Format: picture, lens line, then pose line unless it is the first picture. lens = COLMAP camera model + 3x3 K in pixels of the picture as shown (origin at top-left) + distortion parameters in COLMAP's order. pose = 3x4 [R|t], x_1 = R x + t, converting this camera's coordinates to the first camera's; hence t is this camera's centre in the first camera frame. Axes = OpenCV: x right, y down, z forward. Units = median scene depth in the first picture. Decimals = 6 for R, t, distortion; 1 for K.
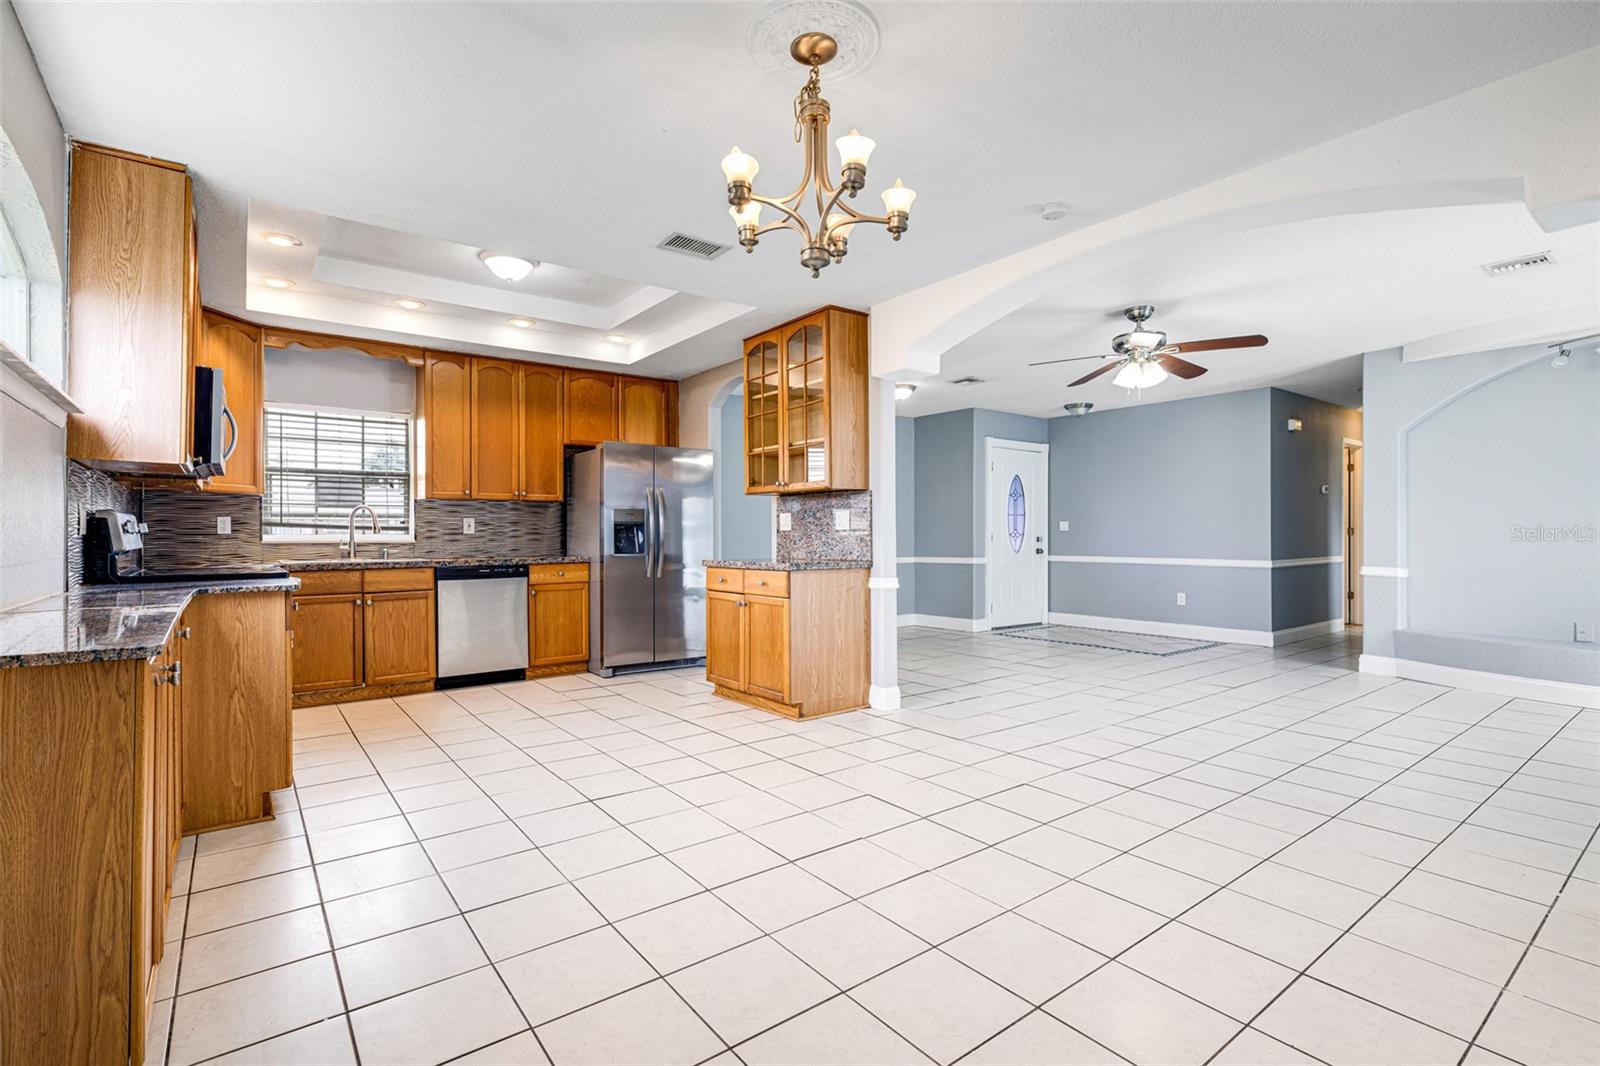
lens RADIAL K [[751.8, 0, 827.9], [0, 751.8, 535.0], [0, 0, 1]] dist [0.000759, 0.001825]
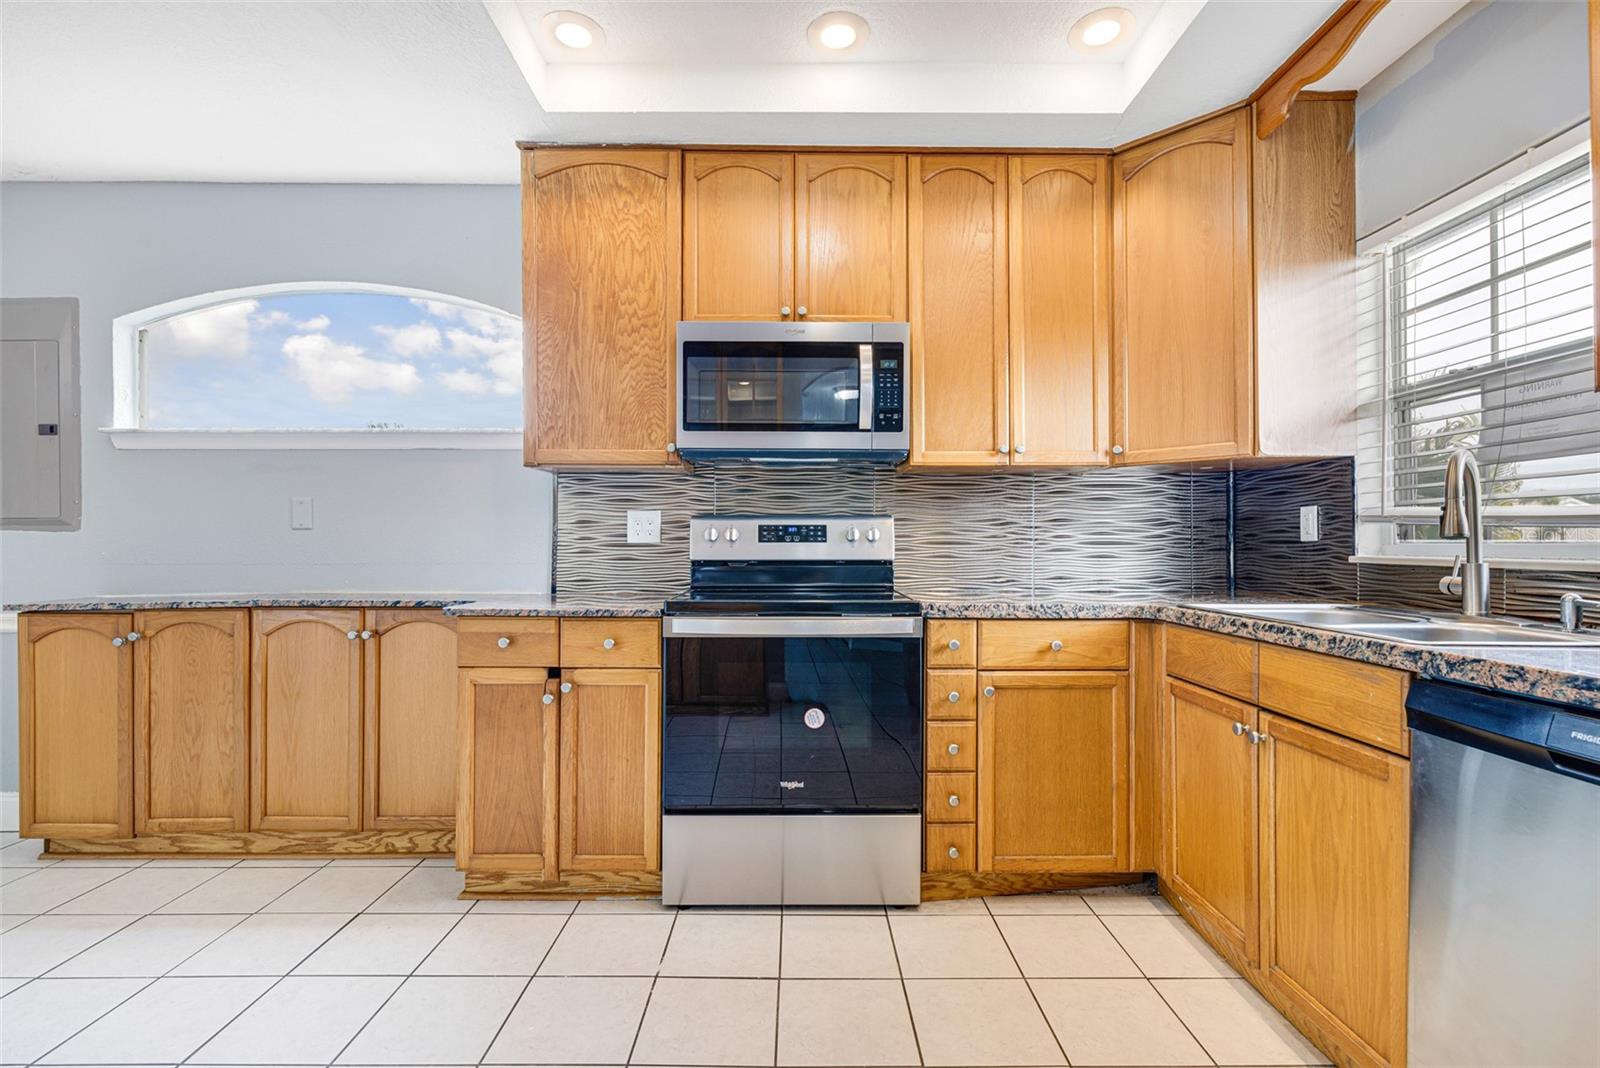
lens RADIAL K [[751.8, 0, 799.7], [0, 751.8, 540.3], [0, 0, 1]] dist [0.000759, 0.001825]
pose [[-0.629034, -0.001283, -0.777376, -0.193069], [-0.000127, 0.999999, -0.001548, -0.001212], [0.777377, -0.000875, -0.629034, 0.998911]]
